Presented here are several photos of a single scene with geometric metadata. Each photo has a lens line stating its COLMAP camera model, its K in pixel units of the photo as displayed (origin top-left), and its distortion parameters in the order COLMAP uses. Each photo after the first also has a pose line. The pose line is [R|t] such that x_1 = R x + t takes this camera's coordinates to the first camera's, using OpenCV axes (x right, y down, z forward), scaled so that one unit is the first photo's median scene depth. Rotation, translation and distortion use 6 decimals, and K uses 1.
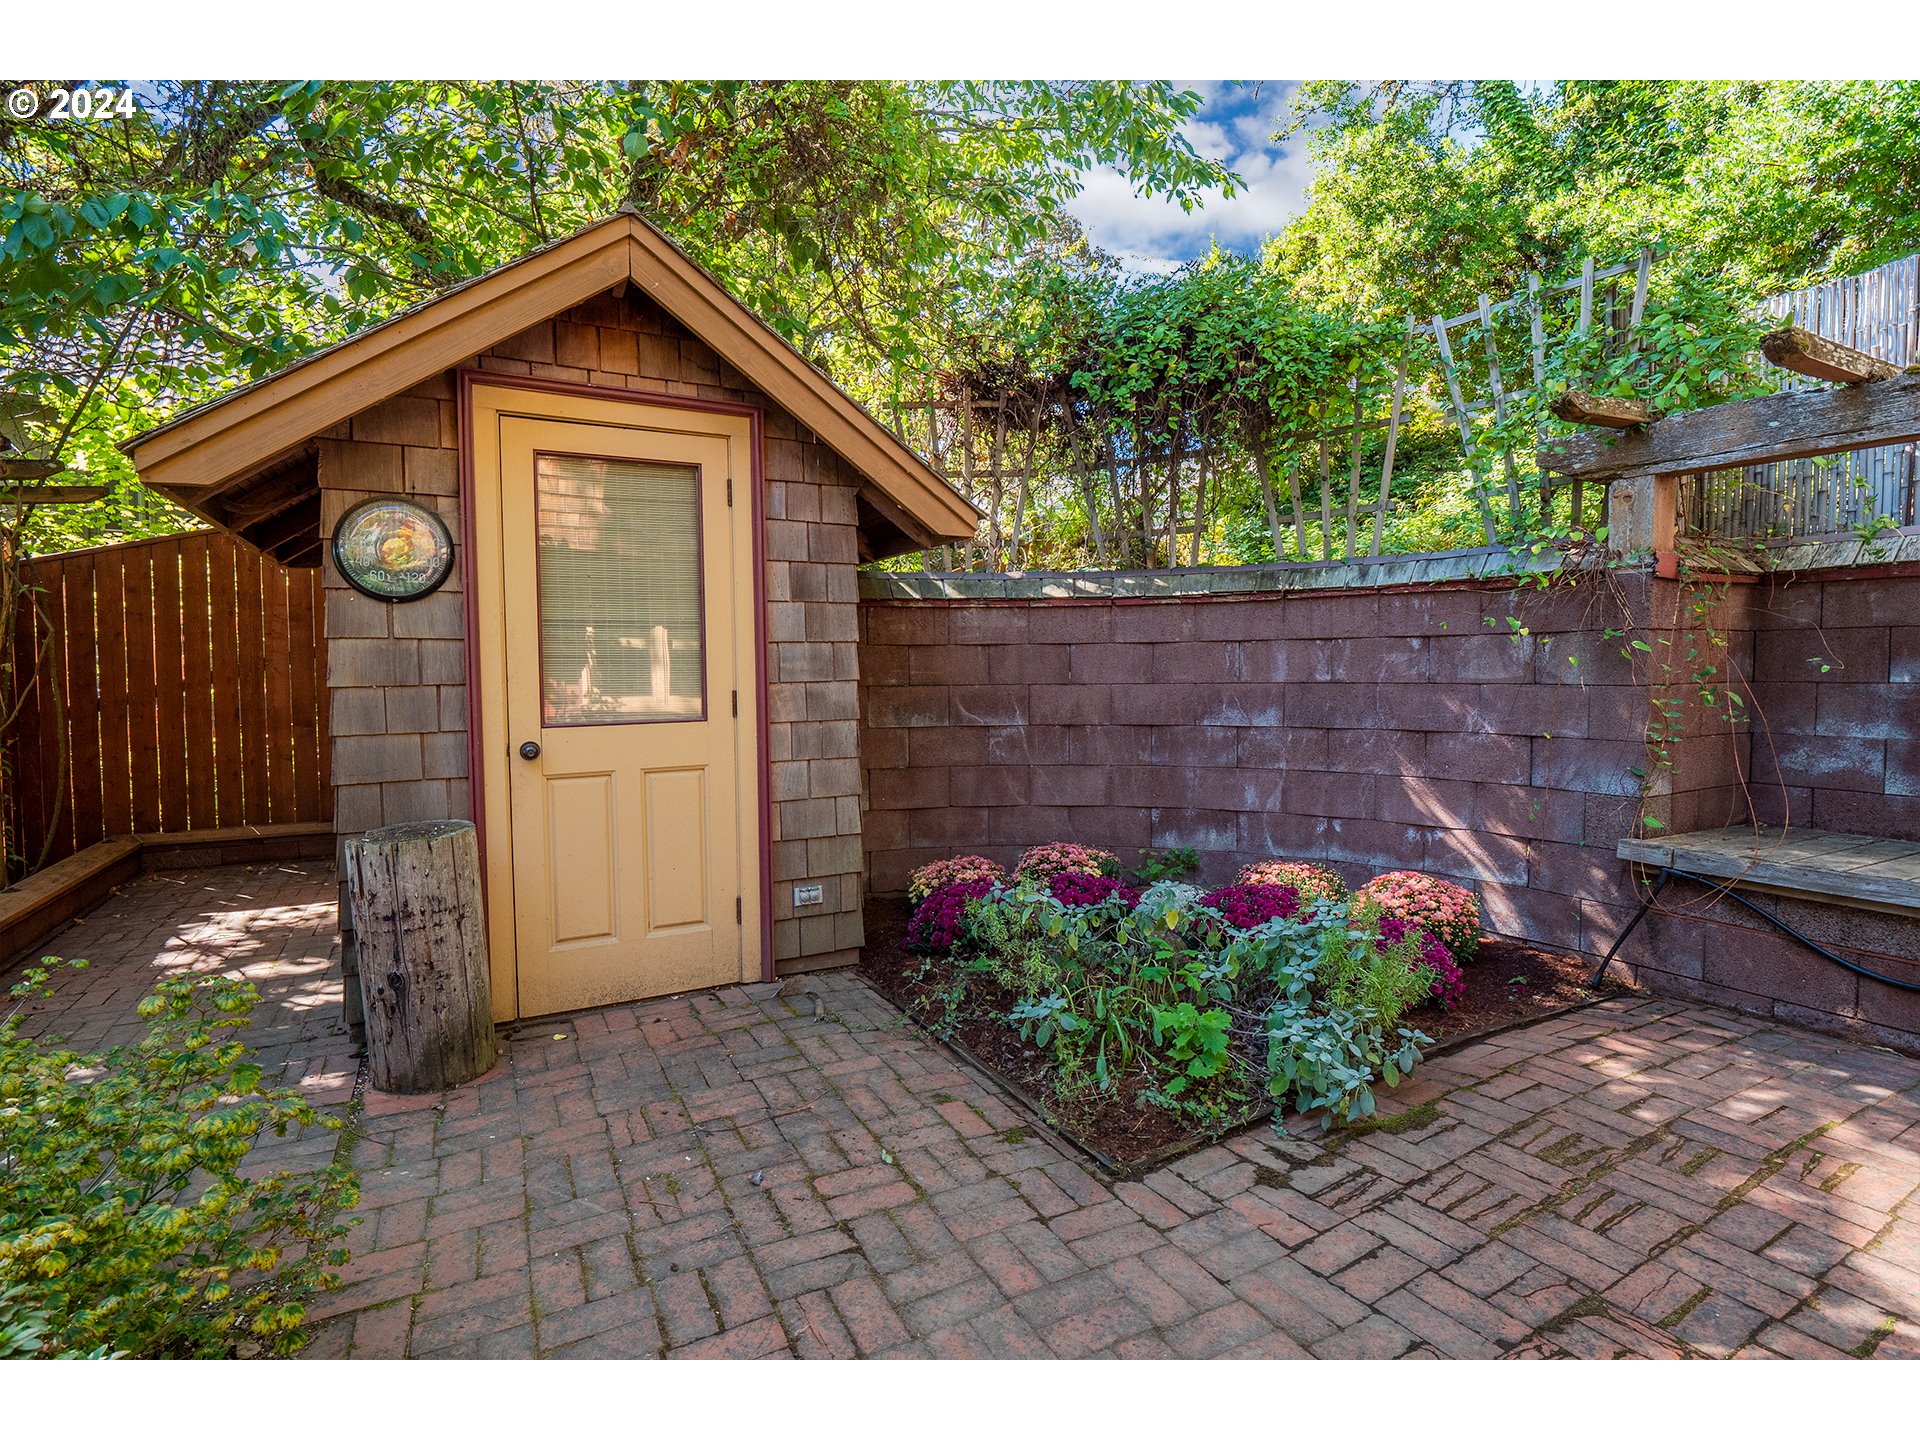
lens RADIAL K [[934.5, 0, 958.0], [0, 934.5, 716.1], [0, 0, 1]] dist [-0.006563, -0.005272]
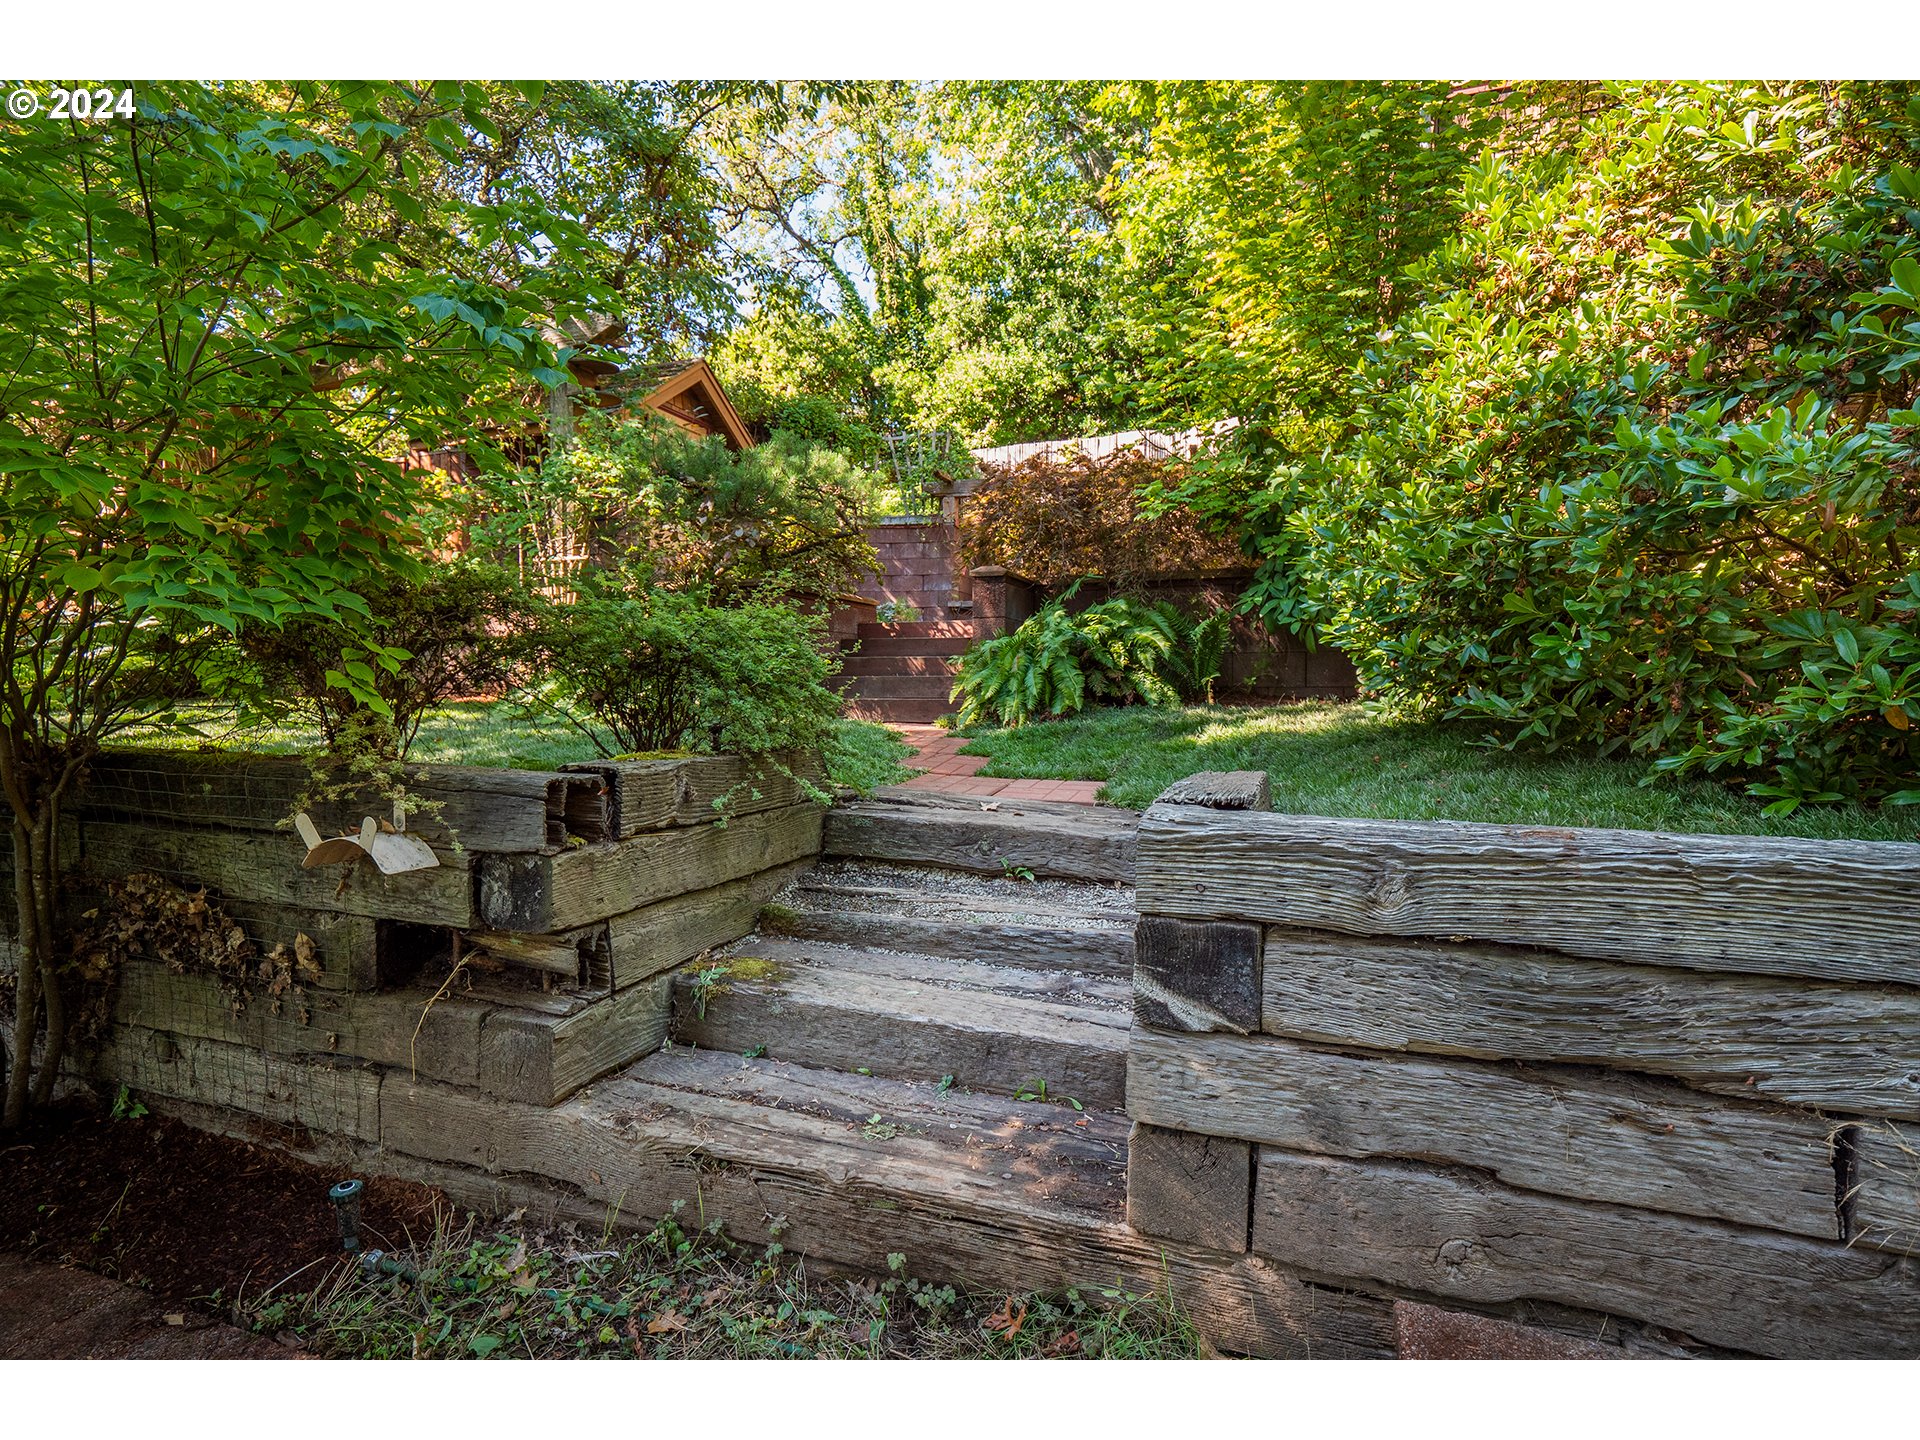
lens RADIAL K [[934.5, 0, 957.9], [0, 934.5, 715.5], [0, 0, 1]] dist [-0.006563, -0.005272]
pose [[0.747404, -0.013551, 0.664231, -0.750979], [0.028983, 0.999505, -0.012221, 0.286381], [-0.663737, 0.028385, 0.747427, -0.762917]]
